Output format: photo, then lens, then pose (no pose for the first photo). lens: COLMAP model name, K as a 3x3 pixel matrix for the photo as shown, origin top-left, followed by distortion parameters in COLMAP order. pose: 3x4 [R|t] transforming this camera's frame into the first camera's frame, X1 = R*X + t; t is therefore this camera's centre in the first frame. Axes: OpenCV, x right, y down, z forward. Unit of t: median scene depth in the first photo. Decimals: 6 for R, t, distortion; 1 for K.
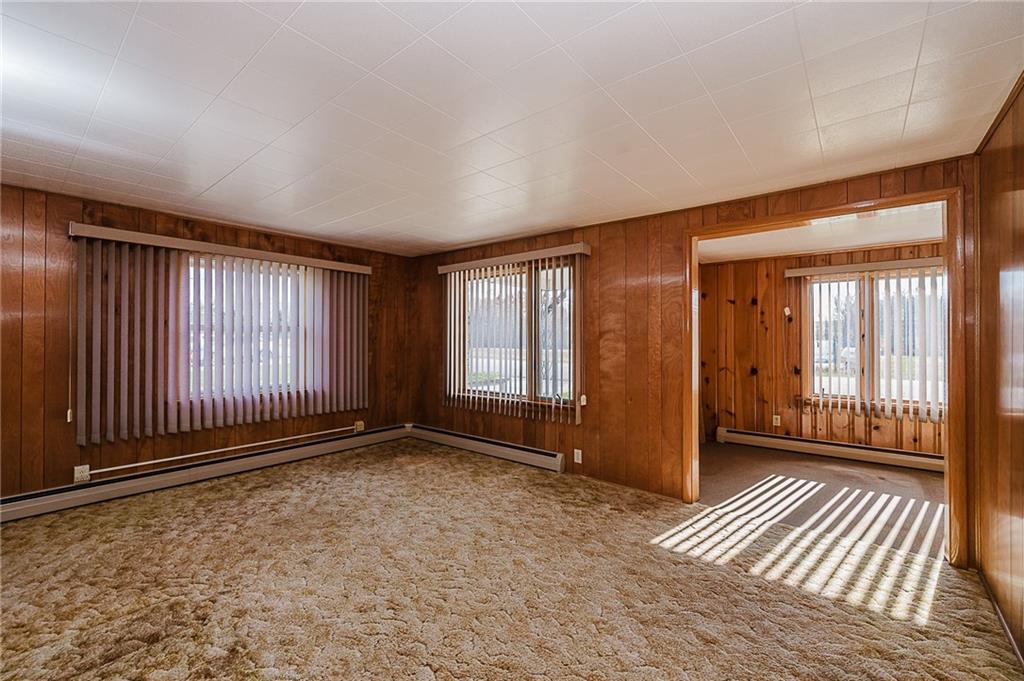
lens RADIAL K [[425.2, 0, 511.6], [0, 425.2, 333.5], [0, 0, 1]] dist [-0.000722, -0.000019]
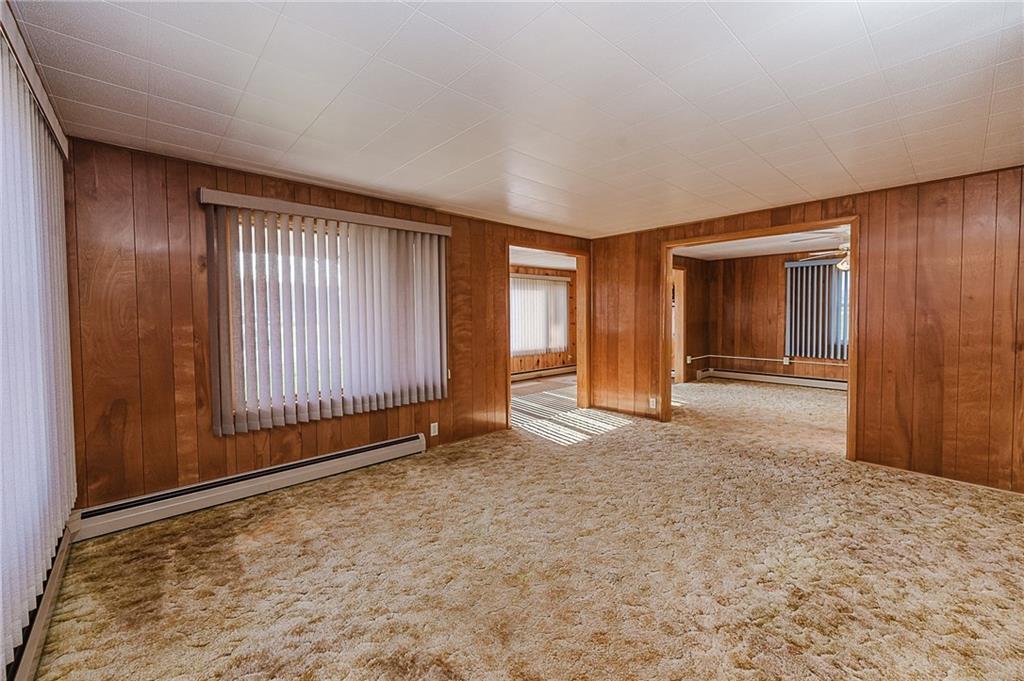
lens RADIAL K [[406.7, 0, 511.3], [0, 406.7, 330.6], [0, 0, 1]] dist [-0.000104, -0.000069]
pose [[0.149192, -0.044312, 0.987815, -0.881013], [-0.003774, 0.998963, 0.045382, -0.000486], [-0.988801, -0.010499, 0.148870, 0.738889]]
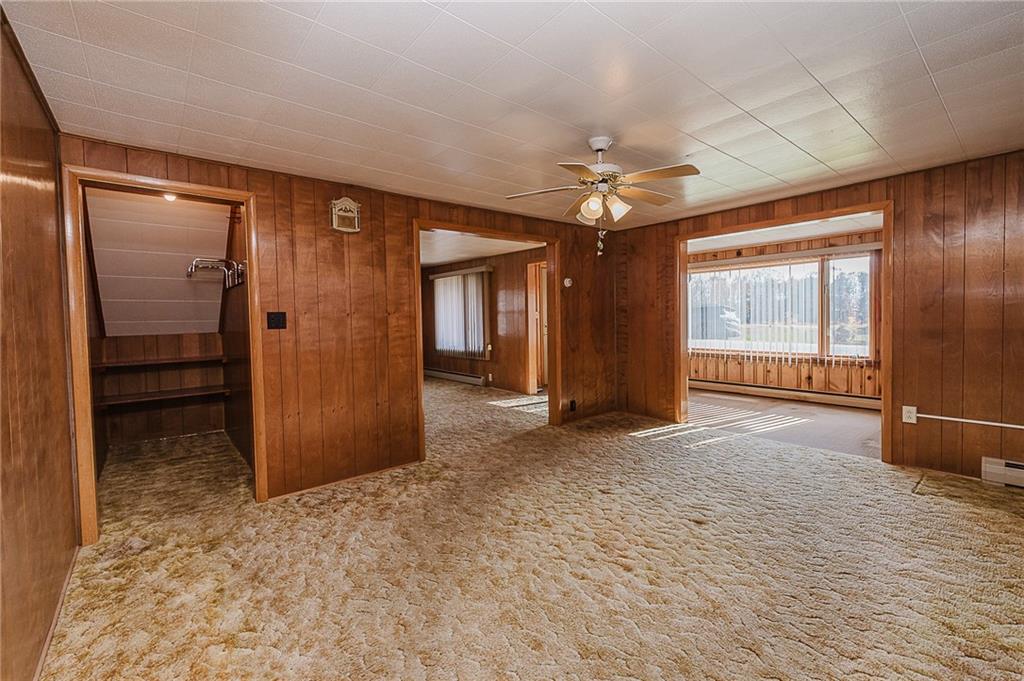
lens RADIAL K [[434.2, 0, 512.3], [0, 434.2, 327.4], [0, 0, 1]] dist [-0.001266, -0.000255]
pose [[0.982934, -0.016720, -0.183196, 0.678455], [0.024051, 0.998993, 0.037868, -0.006328], [0.182378, -0.041628, 0.982347, -0.977266]]
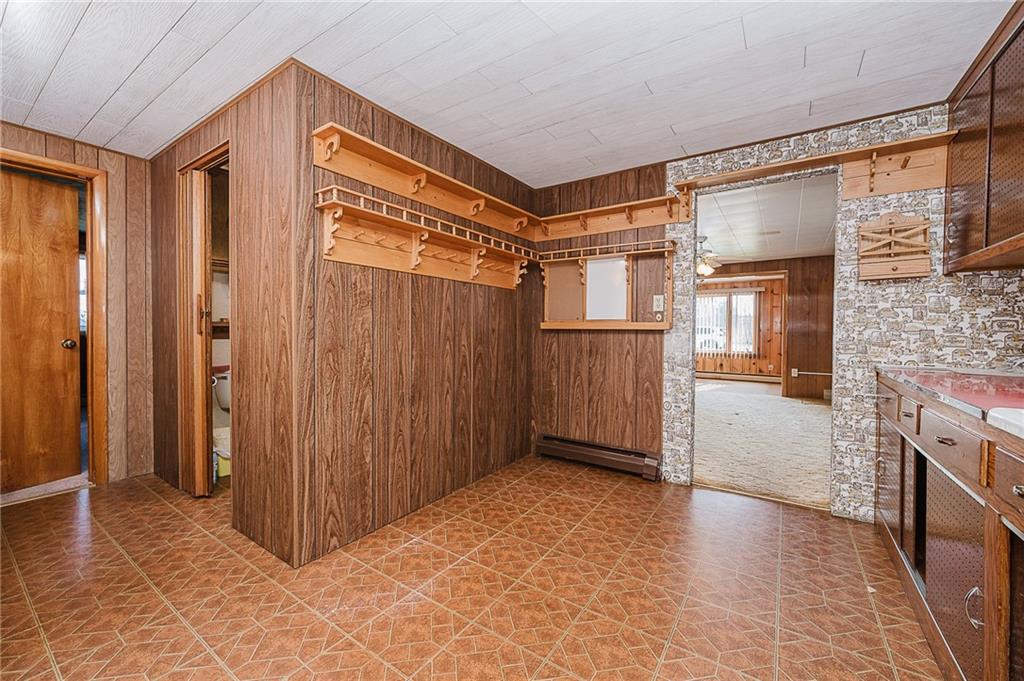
lens RADIAL K [[406.7, 0, 511.3], [0, 406.7, 330.6], [0, 0, 1]] dist [-0.000104, -0.000069]
pose [[0.995736, 0.004325, 0.092150, -0.128303], [-0.005517, 0.999904, 0.012685, 0.032810], [-0.092087, -0.013139, 0.995664, -1.643156]]
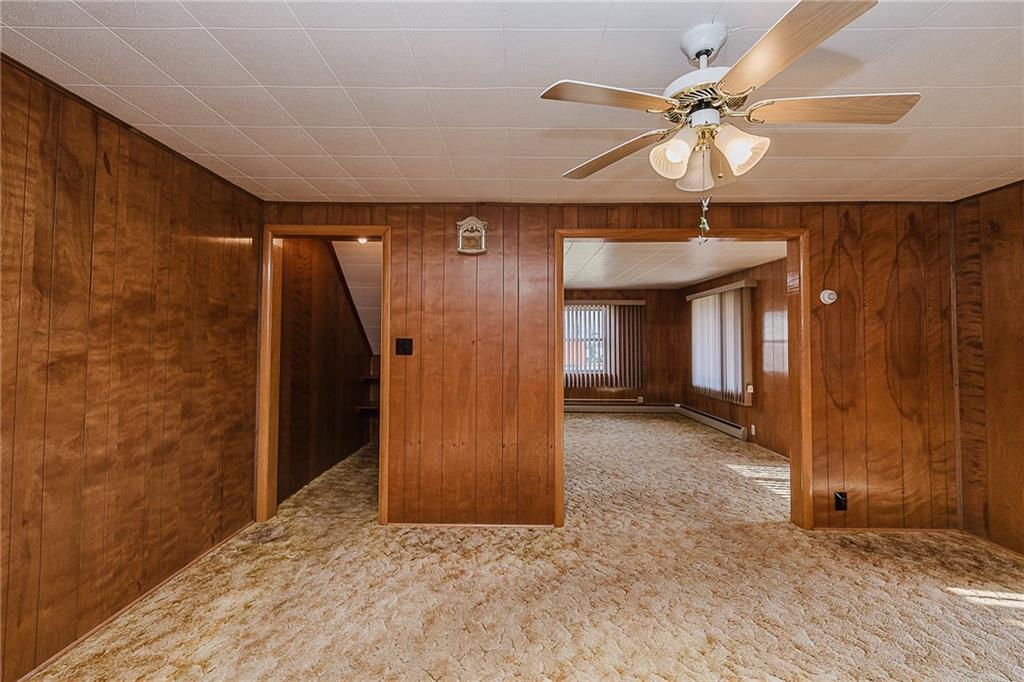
lens RADIAL K [[444.2, 0, 509.3], [0, 444.2, 325.8], [0, 0, 1]] dist [-0.000603, -0.000219]
pose [[0.623191, -0.029788, -0.781502, 0.897117], [0.005025, 0.999406, -0.034087, -0.009062], [0.782053, 0.017315, 0.622971, -0.607214]]
